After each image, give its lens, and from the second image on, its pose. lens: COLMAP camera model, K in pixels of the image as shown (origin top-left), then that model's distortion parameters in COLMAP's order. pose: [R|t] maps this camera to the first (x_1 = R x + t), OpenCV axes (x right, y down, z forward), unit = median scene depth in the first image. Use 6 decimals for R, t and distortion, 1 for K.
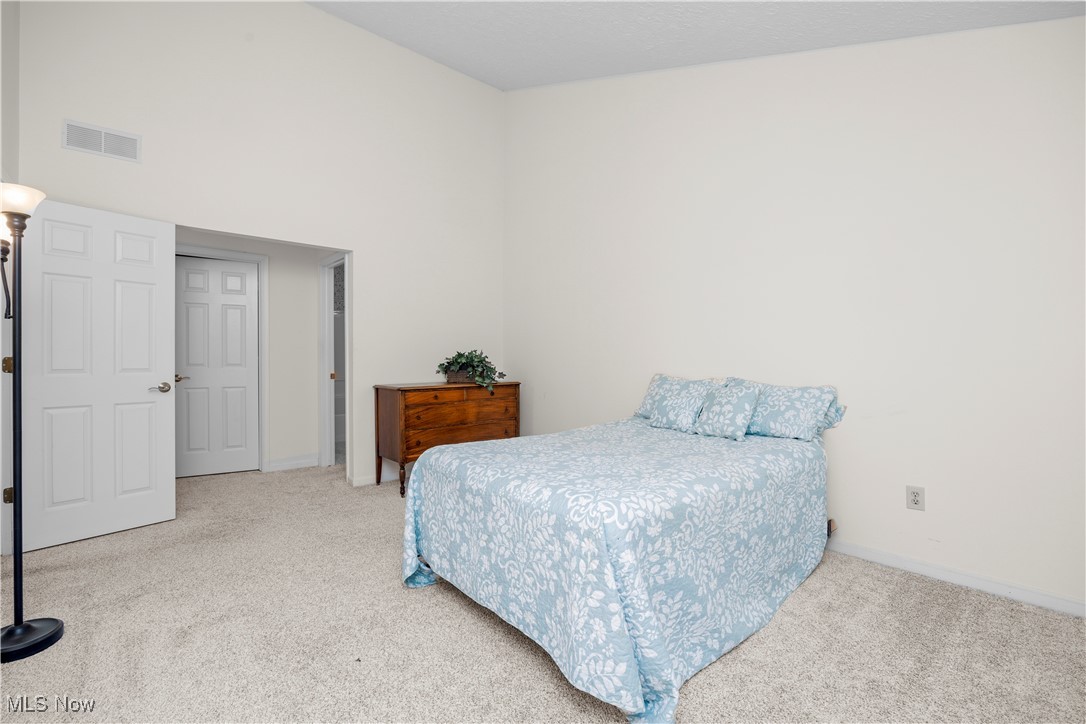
lens RADIAL K [[496.1, 0, 534.9], [0, 496.1, 359.5], [0, 0, 1]] dist [-0.010633, 0.000060]
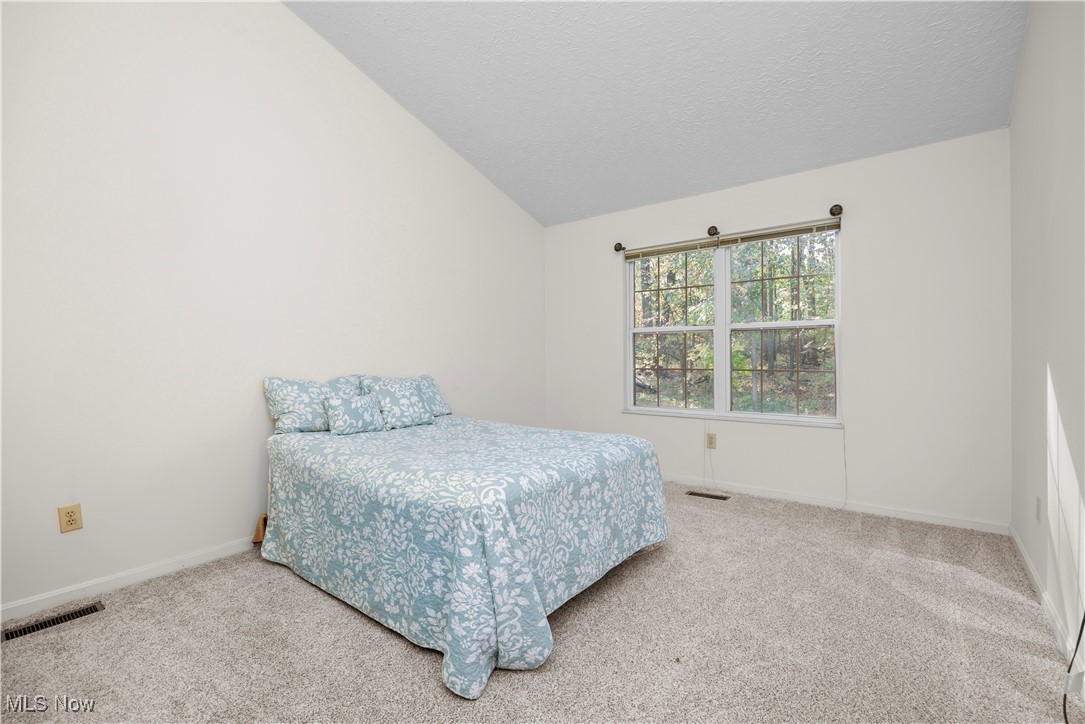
lens RADIAL K [[495.6, 0, 533.0], [0, 495.6, 365.2], [0, 0, 1]] dist [-0.010633, 0.000060]
pose [[-0.219009, -0.013574, 0.975629, -1.051227], [0.022660, 0.999563, 0.018994, 0.001184], [-0.975460, 0.026267, -0.218605, 1.268146]]
